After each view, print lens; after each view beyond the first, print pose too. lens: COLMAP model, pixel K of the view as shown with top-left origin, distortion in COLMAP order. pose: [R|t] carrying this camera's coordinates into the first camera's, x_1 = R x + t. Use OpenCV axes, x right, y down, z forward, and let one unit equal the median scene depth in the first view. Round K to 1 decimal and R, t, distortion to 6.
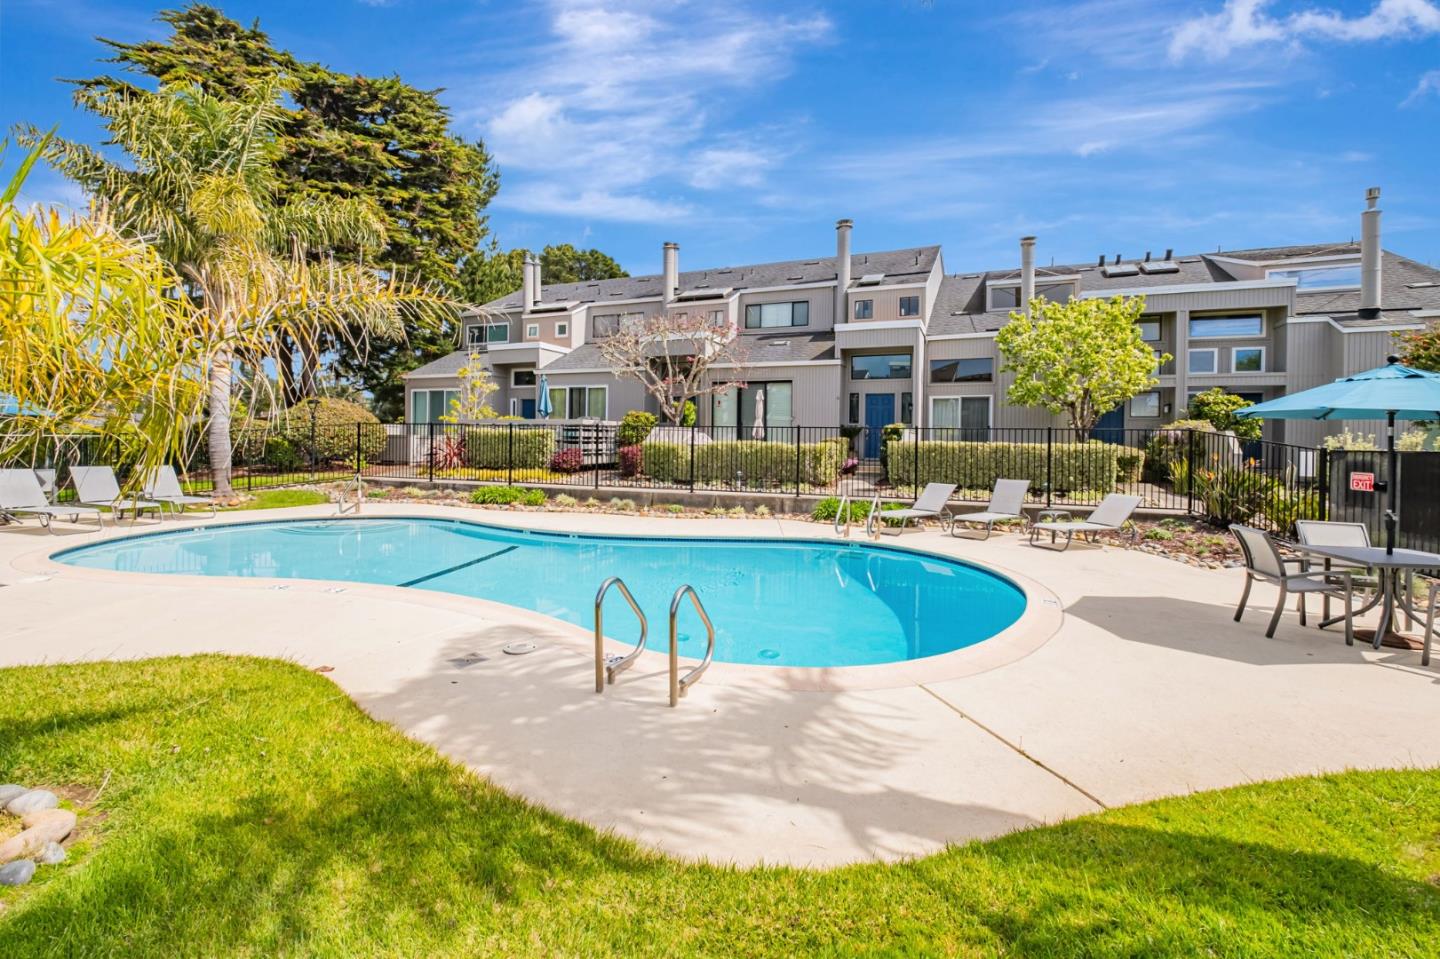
lens RADIAL K [[739.8, 0, 720.0], [0, 739.8, 479.5], [0, 0, 1]] dist [0.001593, -0.000507]
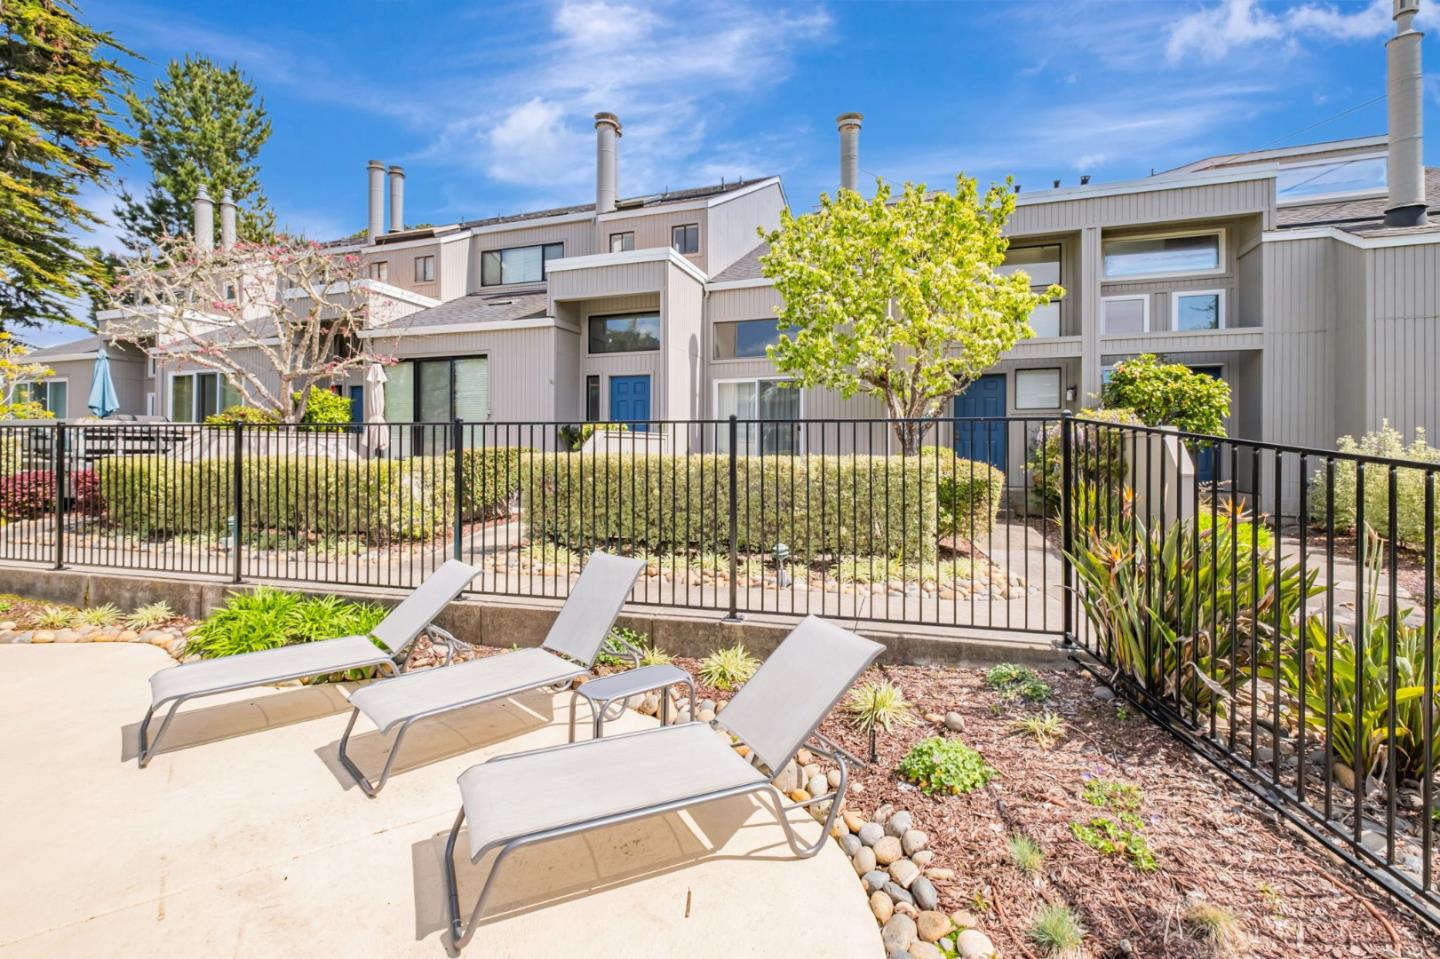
lens RADIAL K [[766.4, 0, 720.0], [0, 766.4, 479.5], [0, 0, 1]] dist [-0.003578, -0.000779]
pose [[0.997692, -0.011238, 0.066965, 0.311576], [0.012261, 0.999814, -0.014888, -0.023108], [-0.066785, 0.015674, 0.997644, 0.449362]]
